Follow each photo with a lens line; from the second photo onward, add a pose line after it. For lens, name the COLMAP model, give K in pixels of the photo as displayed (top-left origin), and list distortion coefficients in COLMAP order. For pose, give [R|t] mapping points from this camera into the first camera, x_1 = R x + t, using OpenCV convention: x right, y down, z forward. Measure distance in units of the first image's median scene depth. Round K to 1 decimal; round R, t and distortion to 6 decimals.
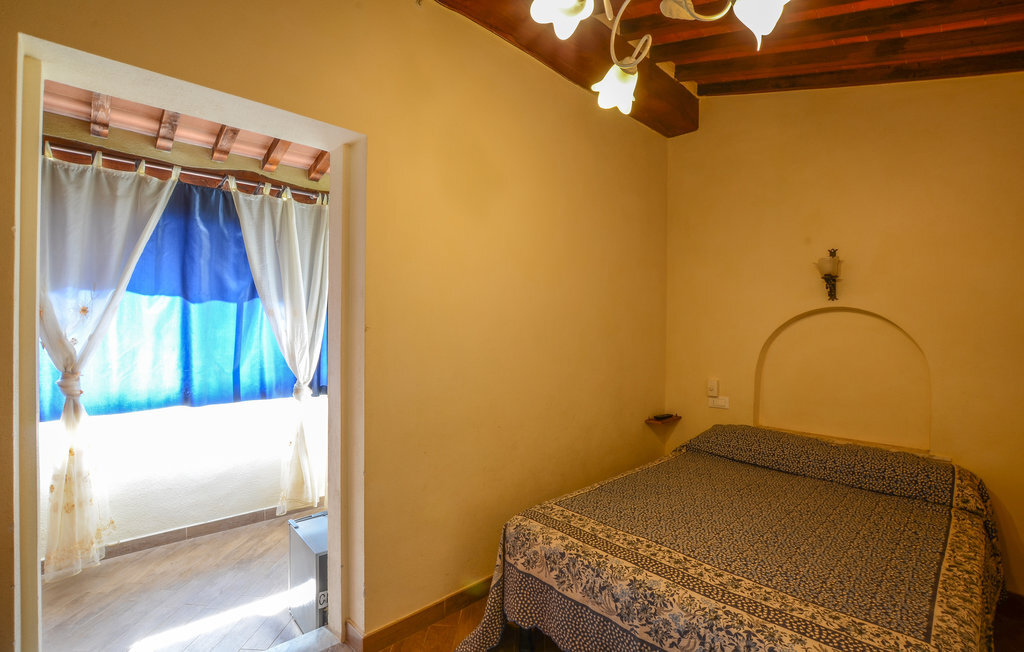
lens RADIAL K [[459.4, 0, 509.2], [0, 459.4, 327.4], [0, 0, 1]] dist [-0.023658, 0.005646]
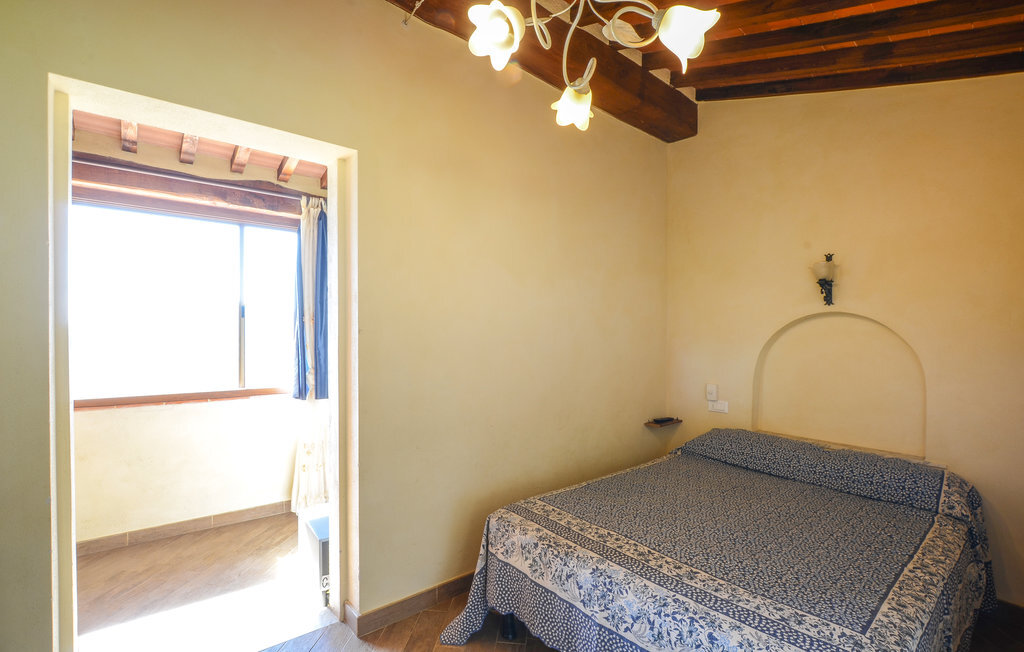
lens RADIAL K [[459.4, 0, 510.1], [0, 459.4, 335.0], [0, 0, 1]] dist [-0.023658, 0.005646]
pose [[0.998178, 0.005519, -0.060089, 0.108697], [-0.005025, 0.999952, 0.008363, 0.000659], [0.060132, -0.008046, 0.998158, -0.056364]]
